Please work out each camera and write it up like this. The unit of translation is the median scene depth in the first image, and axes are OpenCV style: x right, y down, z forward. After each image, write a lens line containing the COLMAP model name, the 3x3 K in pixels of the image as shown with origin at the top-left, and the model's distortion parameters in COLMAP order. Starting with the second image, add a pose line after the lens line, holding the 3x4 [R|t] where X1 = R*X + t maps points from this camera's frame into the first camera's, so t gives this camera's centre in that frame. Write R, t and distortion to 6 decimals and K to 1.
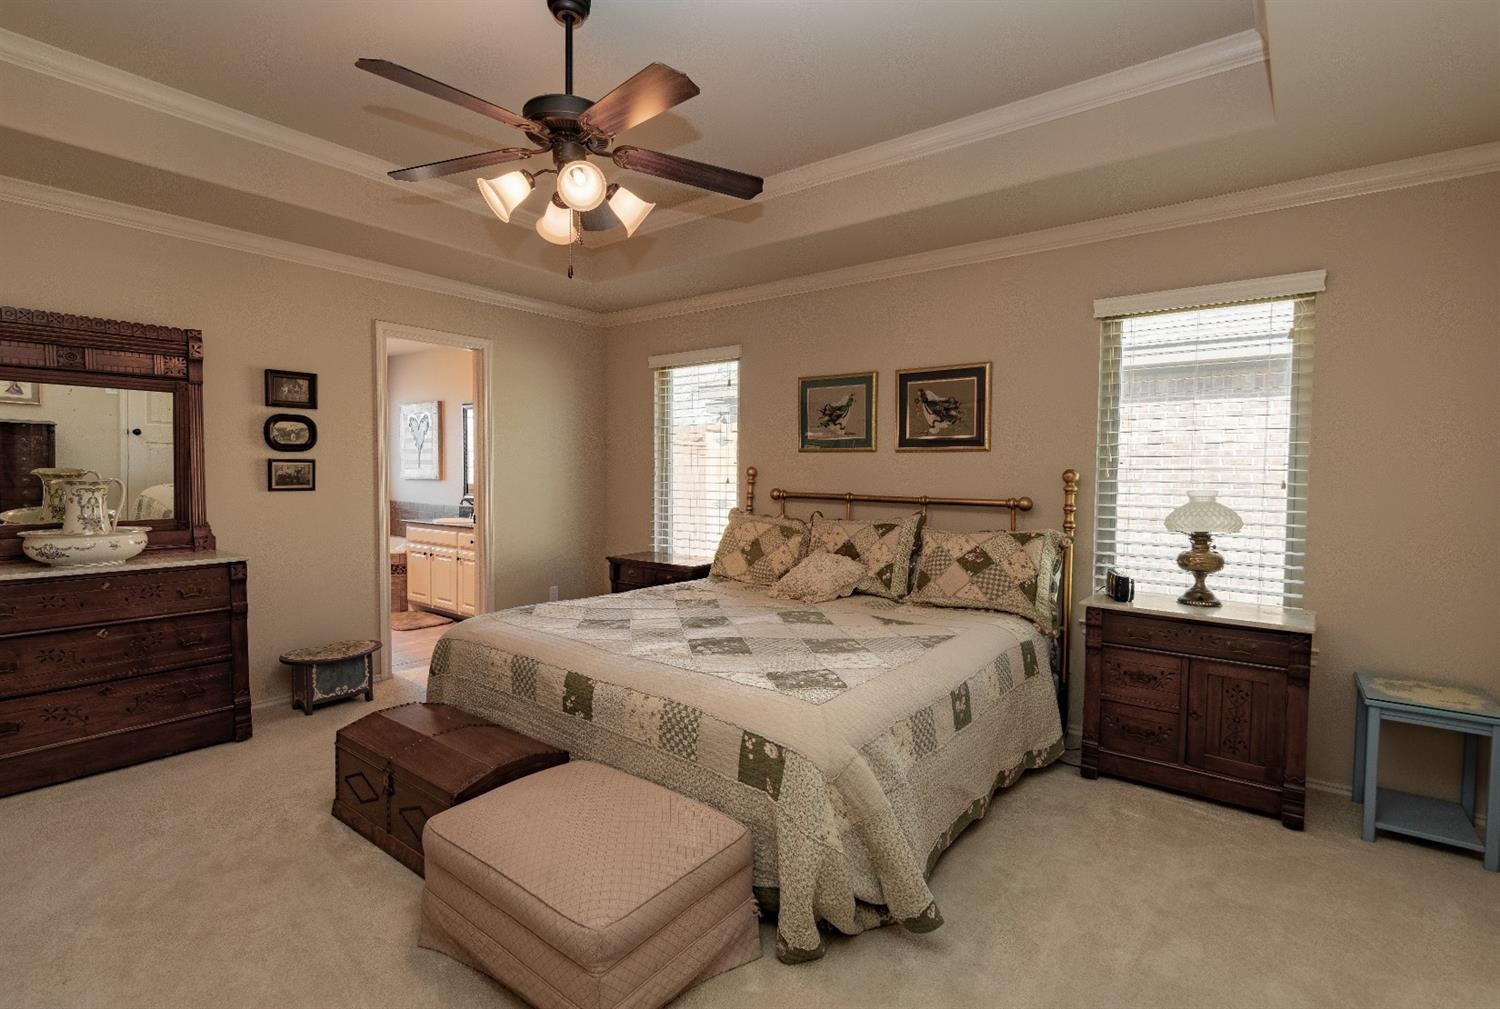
lens RADIAL K [[710.6, 0, 750.0], [0, 710.6, 504.5], [0, 0, 1]] dist [0.000273, -0.000037]
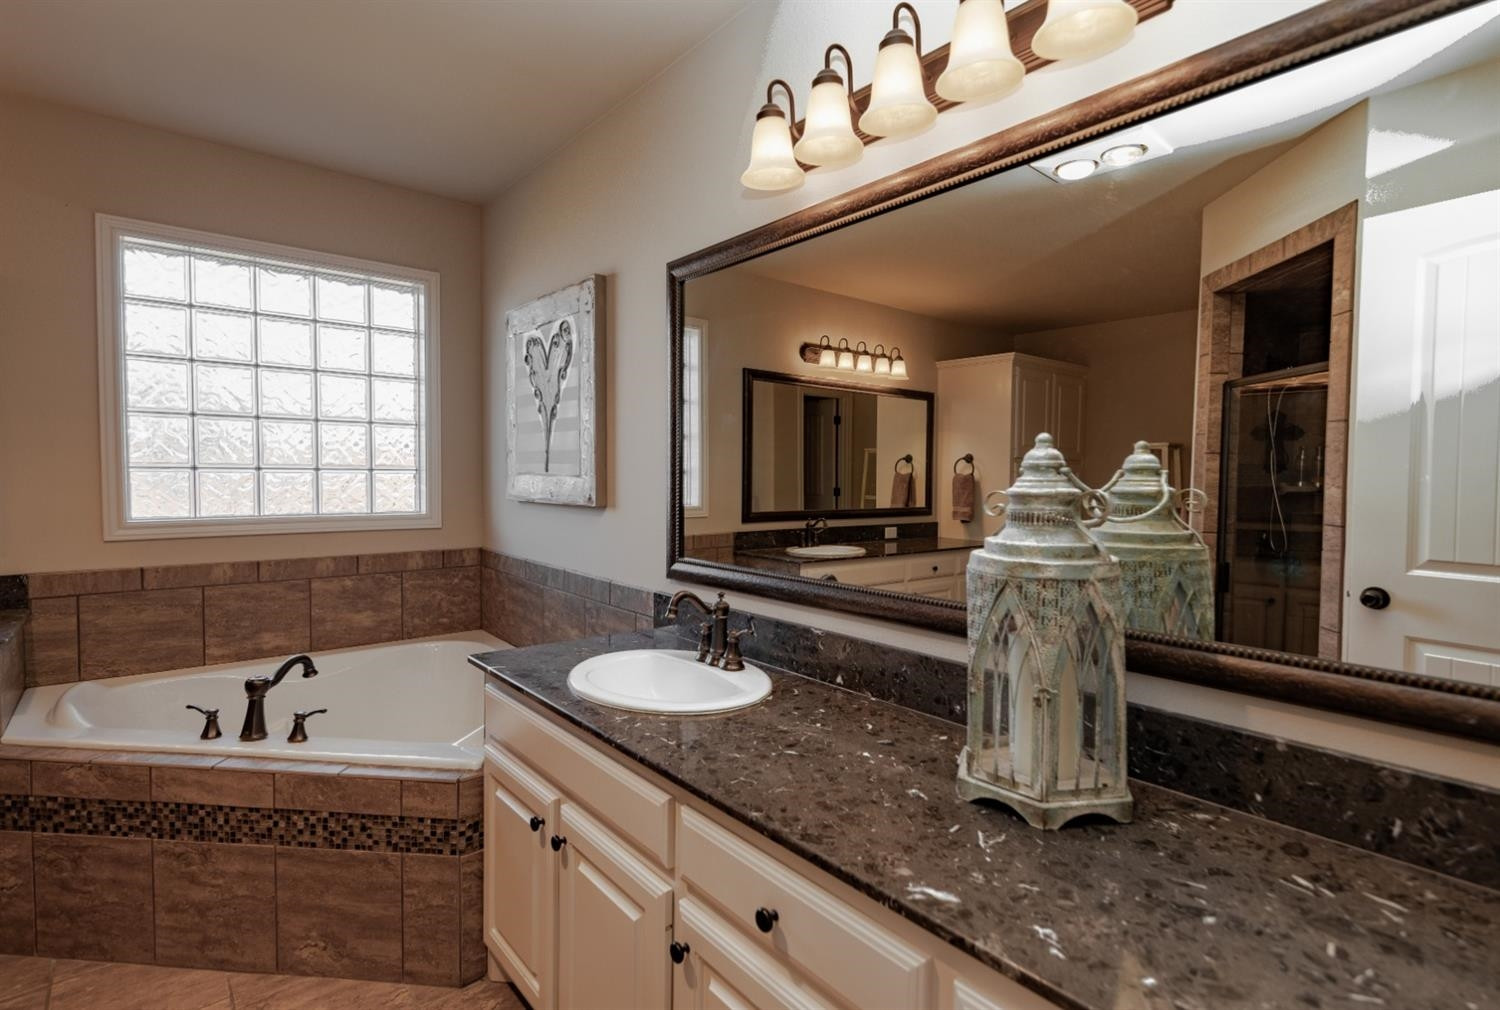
lens RADIAL K [[710.6, 0, 750.0], [0, 710.6, 505.0], [0, 0, 1]] dist [0.000273, -0.000037]
pose [[0.977226, 0.005166, -0.212140, -0.292000], [-0.007273, 0.999932, -0.009149, -0.033043], [0.212078, 0.010483, 0.977197, 0.678702]]
